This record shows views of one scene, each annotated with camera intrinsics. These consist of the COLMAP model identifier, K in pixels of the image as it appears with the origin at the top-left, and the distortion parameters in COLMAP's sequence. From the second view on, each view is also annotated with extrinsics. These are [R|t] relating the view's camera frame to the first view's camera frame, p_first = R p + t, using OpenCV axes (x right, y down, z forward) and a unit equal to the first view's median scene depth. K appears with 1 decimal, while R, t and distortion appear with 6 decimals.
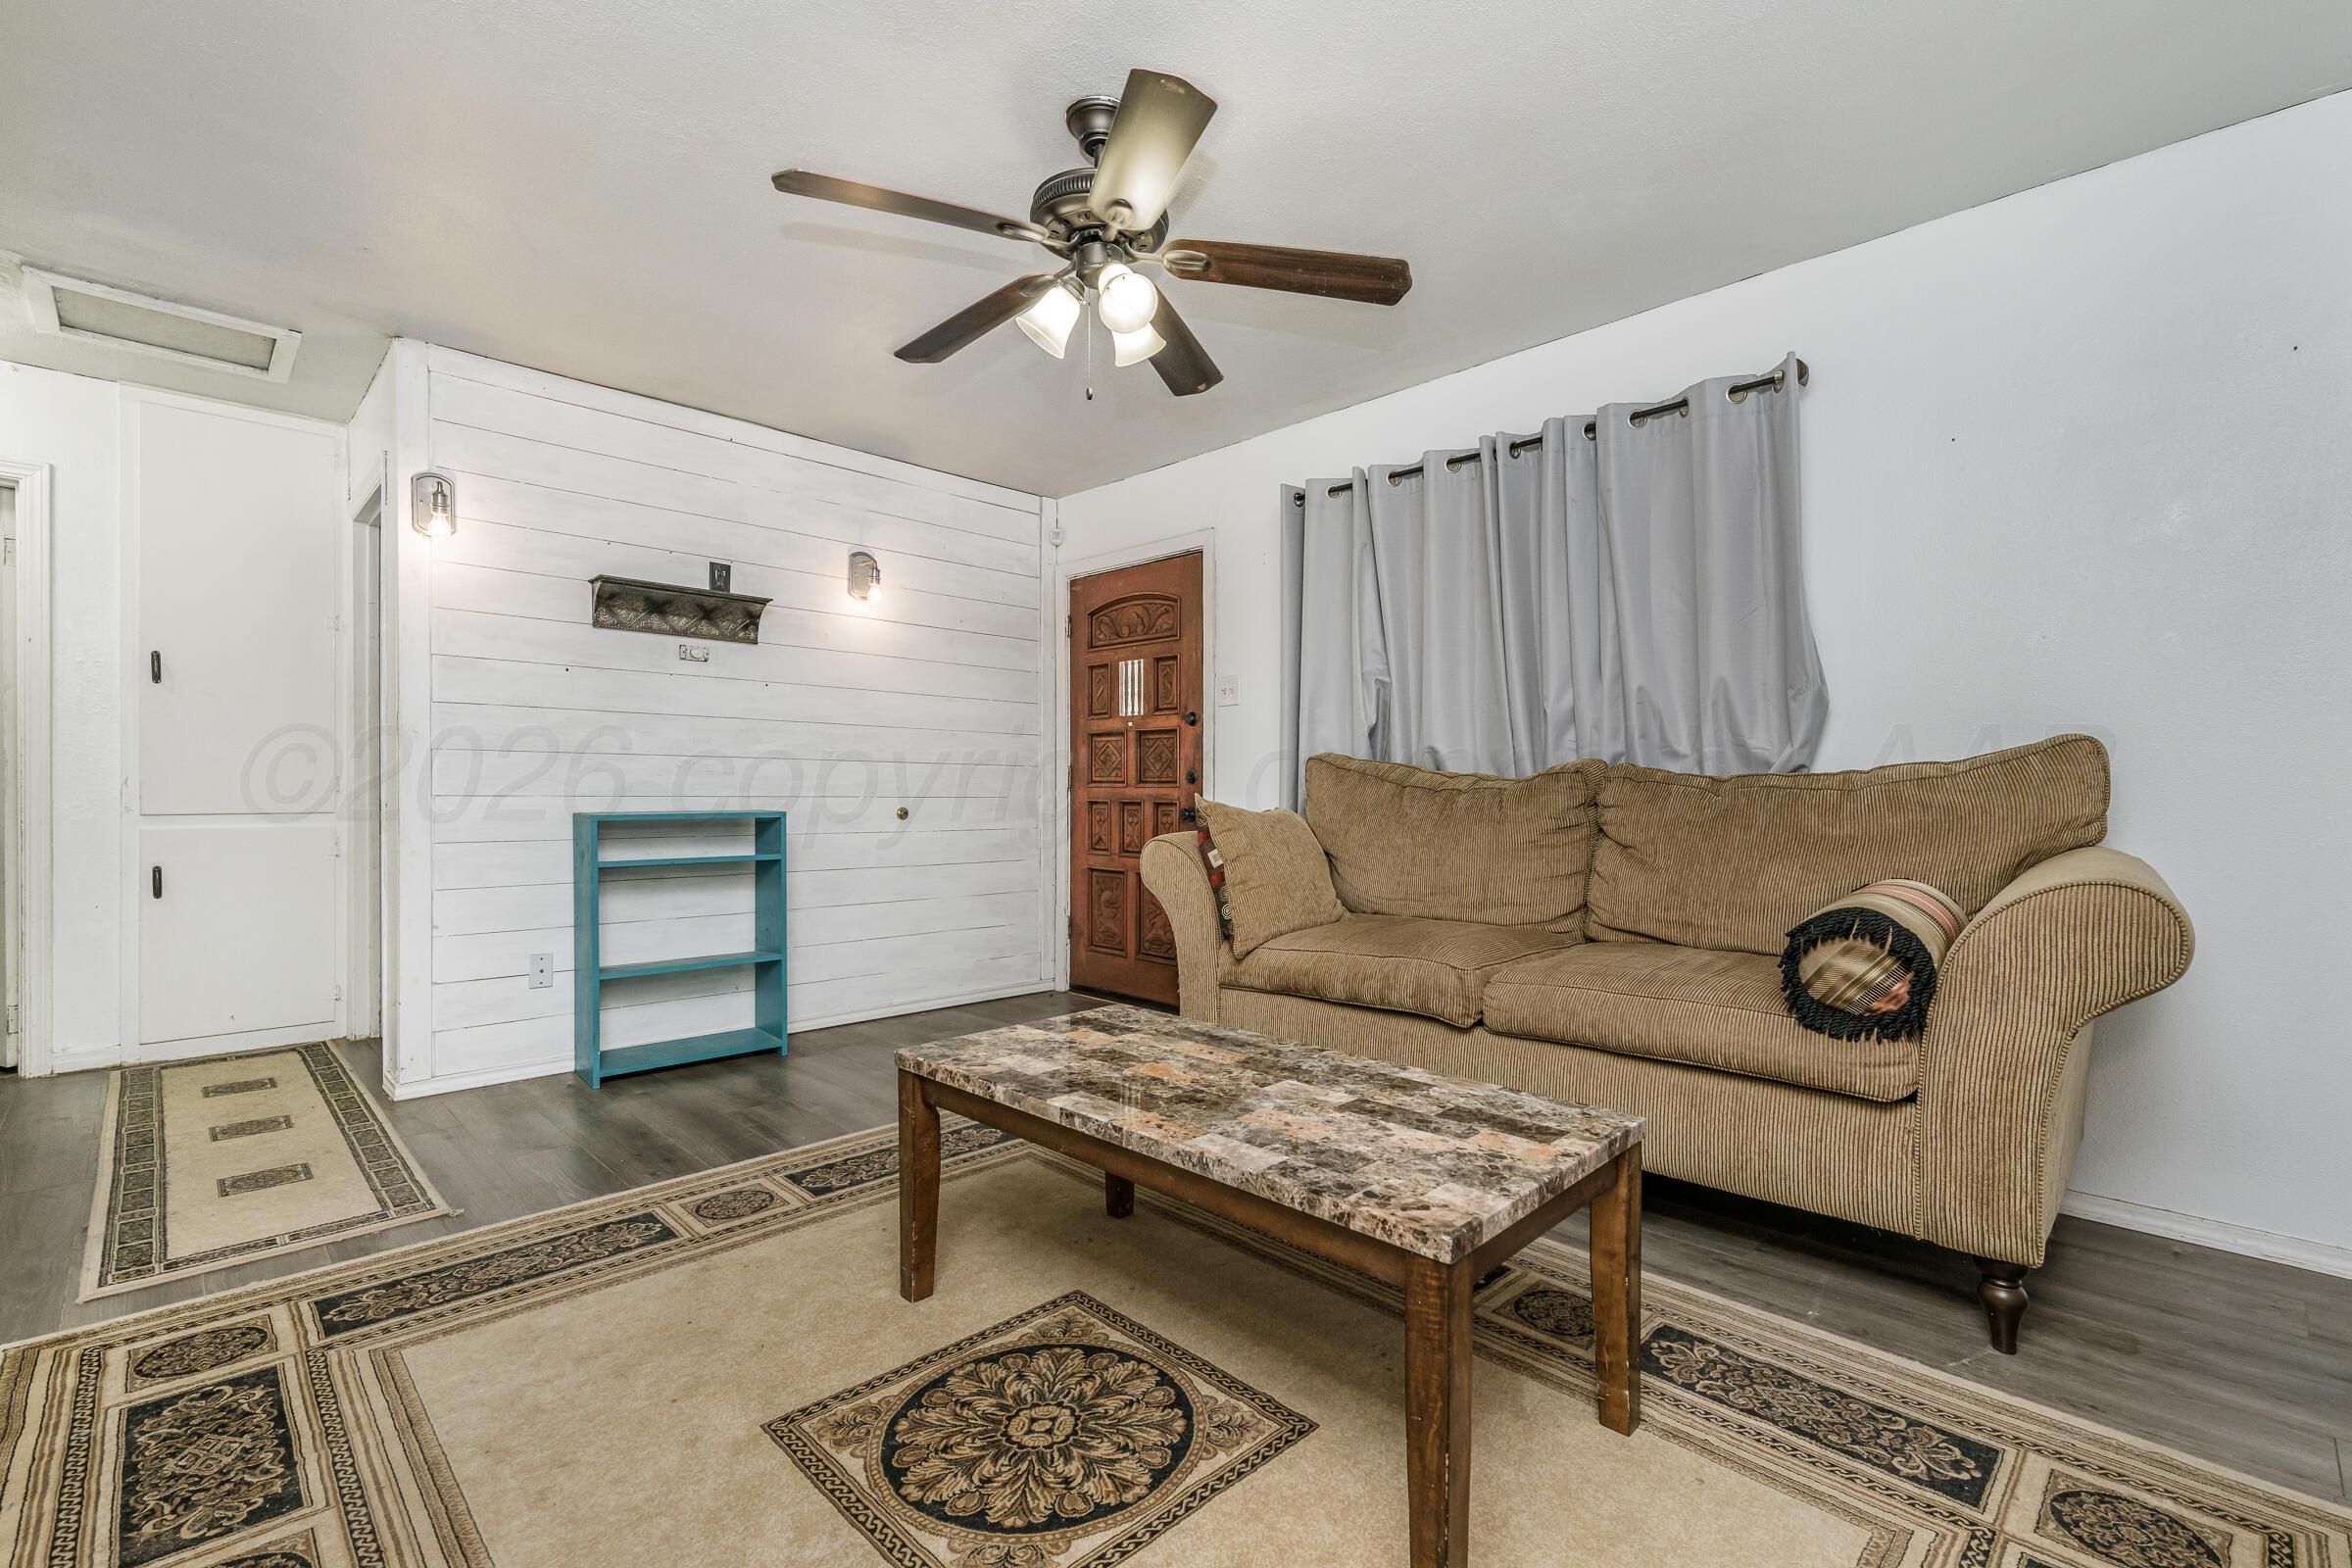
lens RADIAL K [[1038.9, 0, 1181.2], [0, 1038.9, 783.3], [0, 0, 1]] dist [-0.000819, 0.001377]
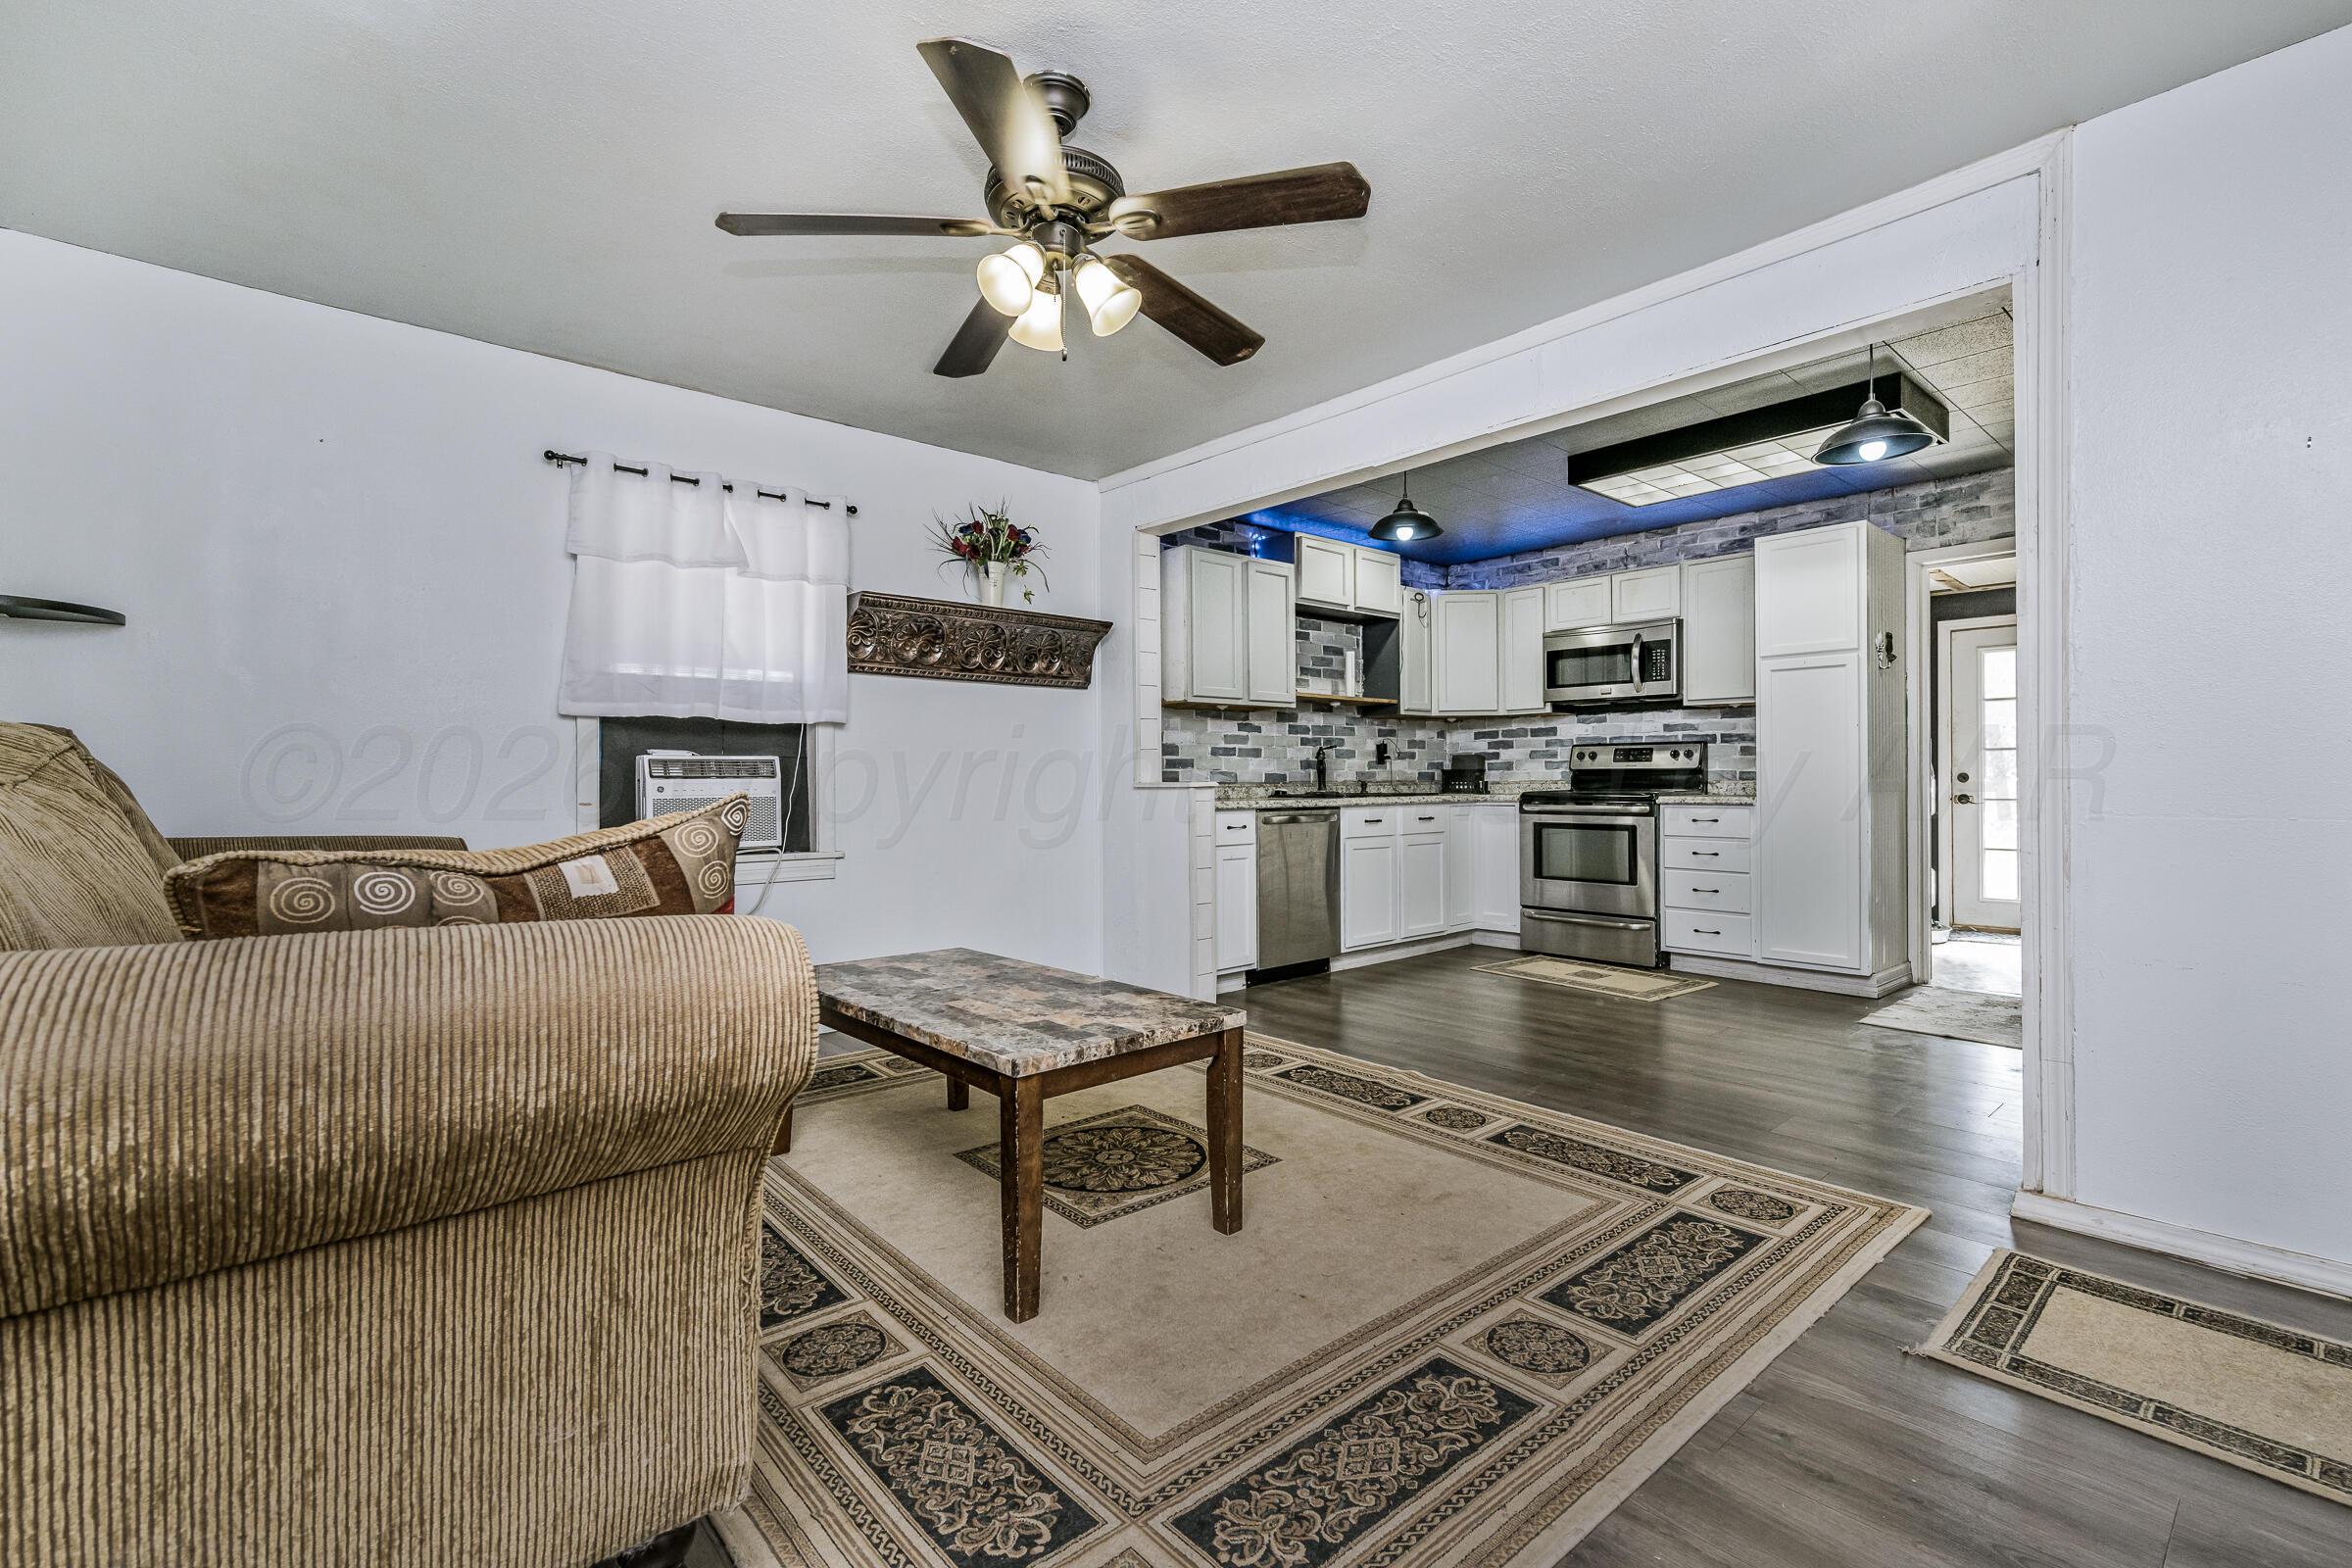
lens RADIAL K [[1038.9, 0, 1176.2], [0, 1038.9, 781.5], [0, 0, 1]] dist [-0.000819, 0.001377]
pose [[-0.997851, 0.005359, 0.065300, -0.289313], [0.005258, 0.999985, -0.001705, 0.009909], [-0.065308, -0.001358, -0.997864, 2.237538]]
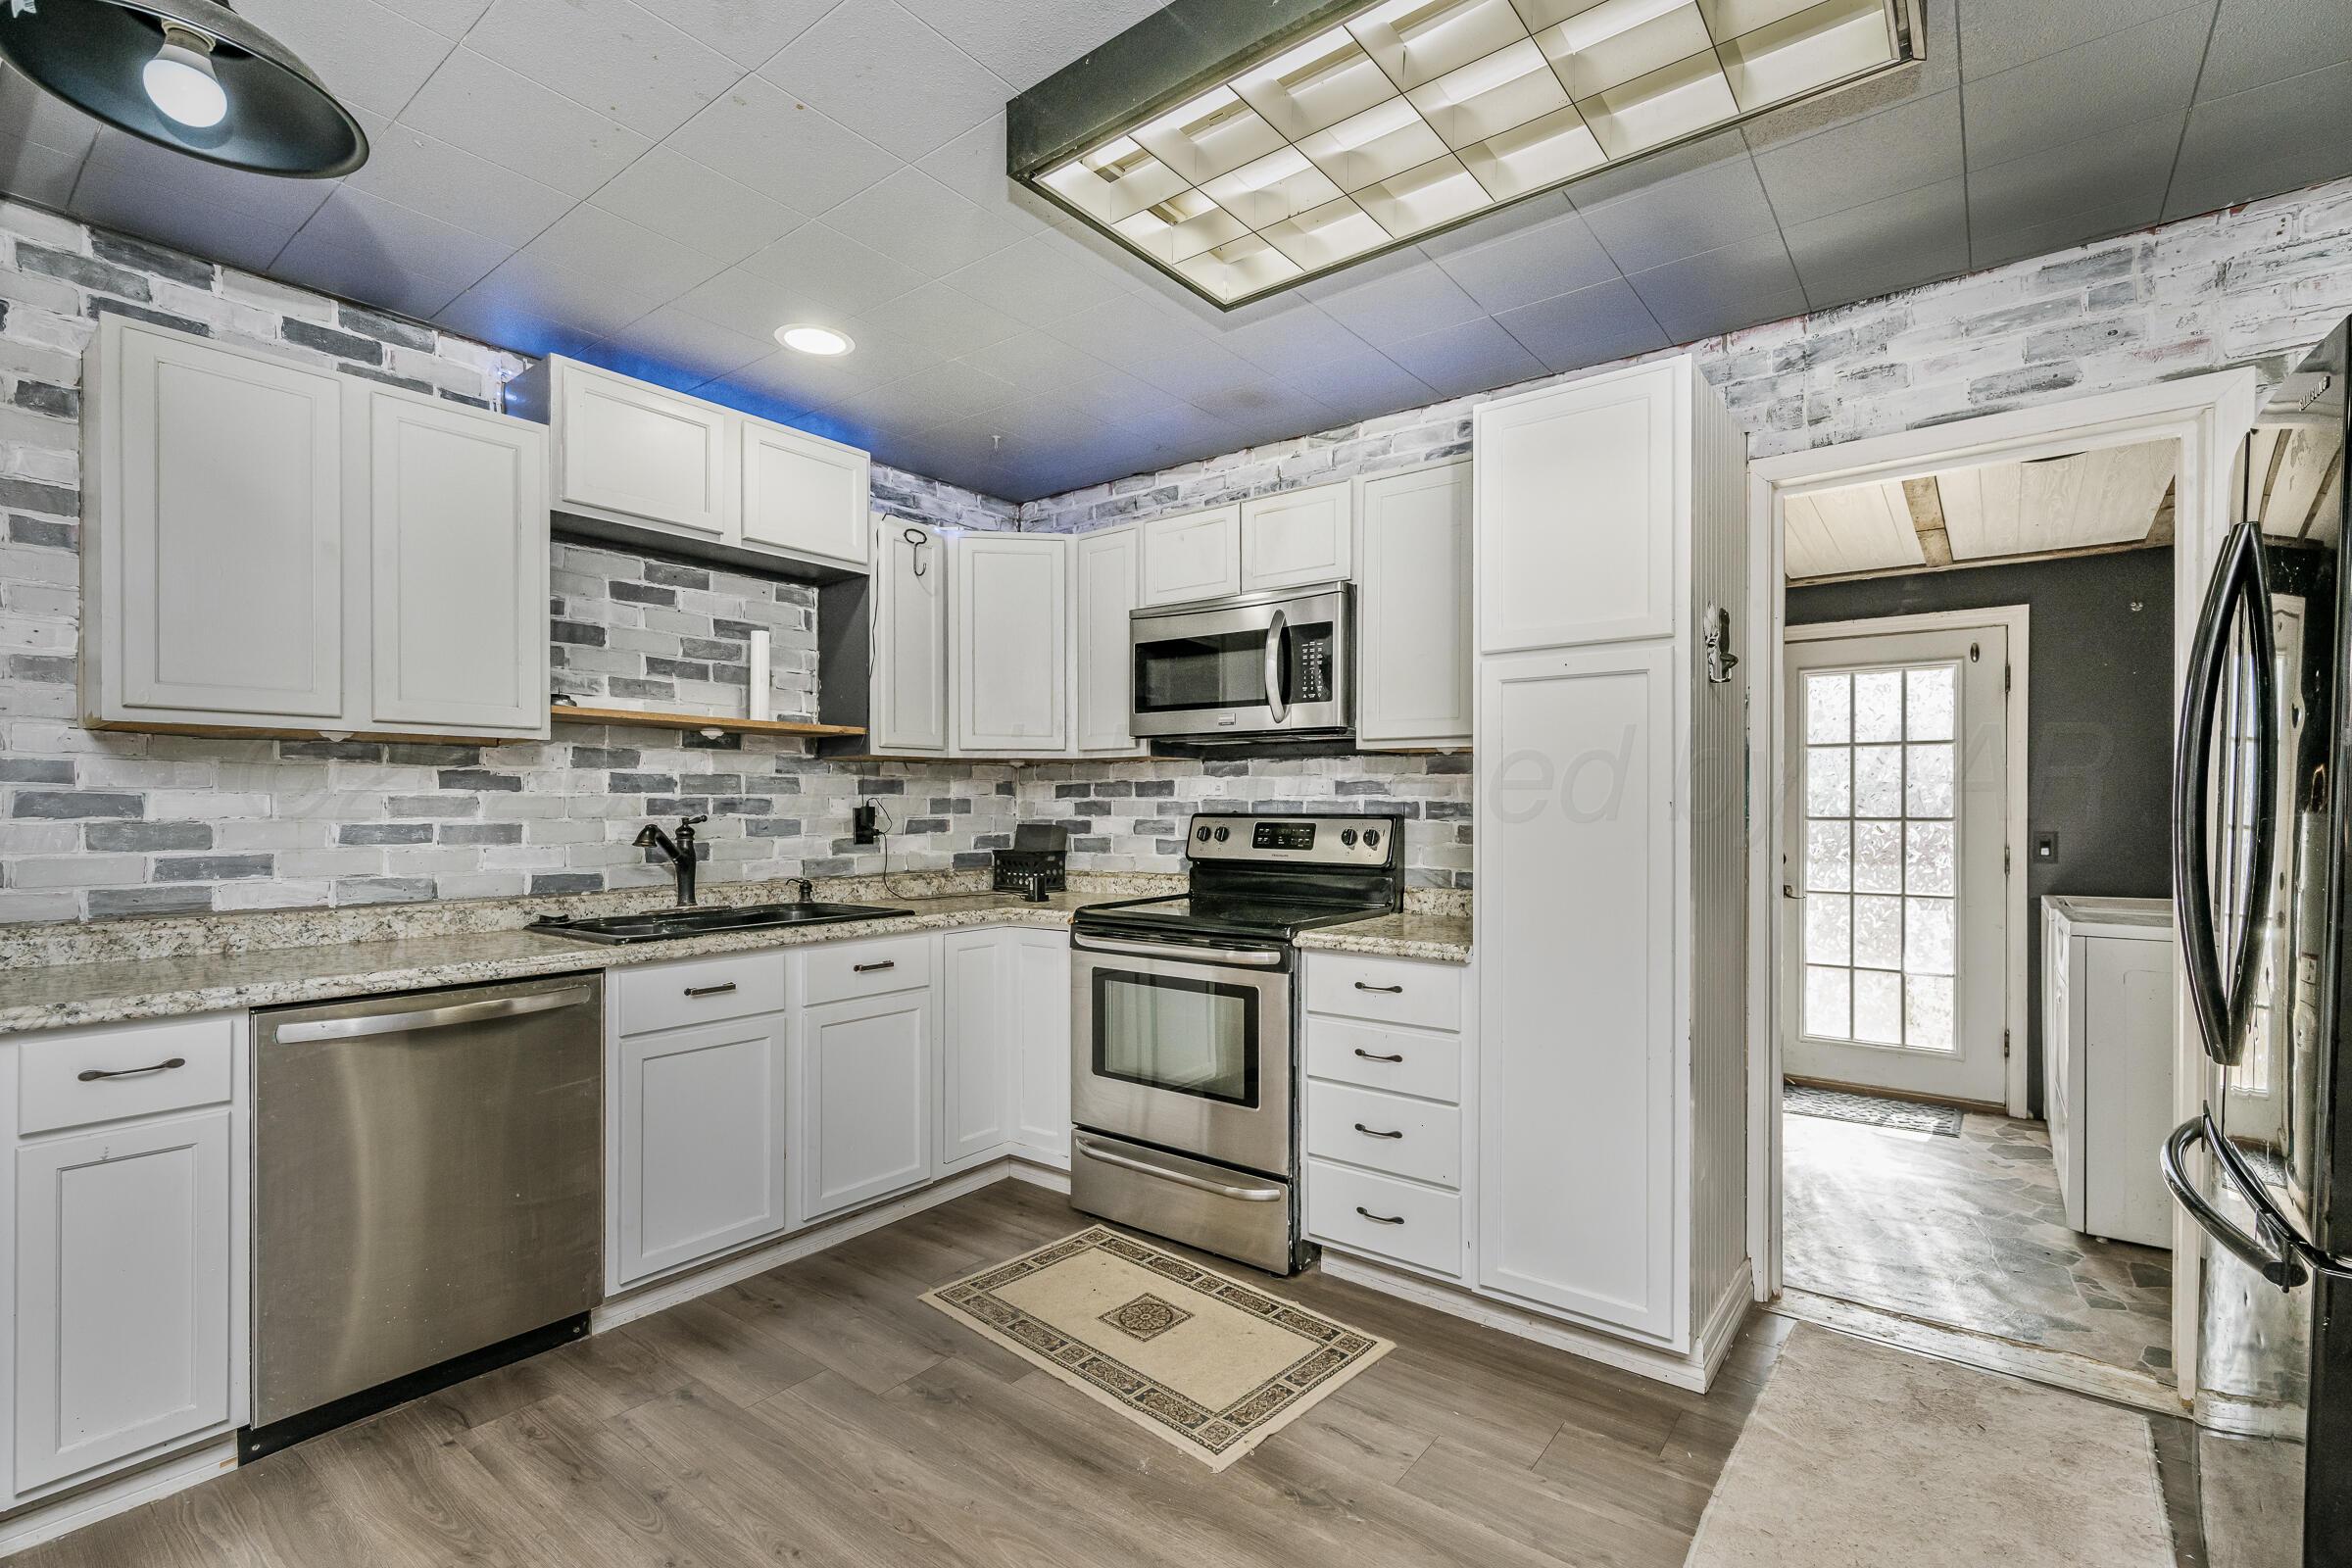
lens RADIAL K [[1038.9, 0, 1184.7], [0, 1038.9, 809.1], [0, 0, 1]] dist [-0.000819, 0.001377]
pose [[-0.992165, -0.000591, -0.124932, -1.052823], [-0.000572, 1.000000, -0.000187, -0.108439], [0.124932, -0.000114, -0.992165, 0.773120]]
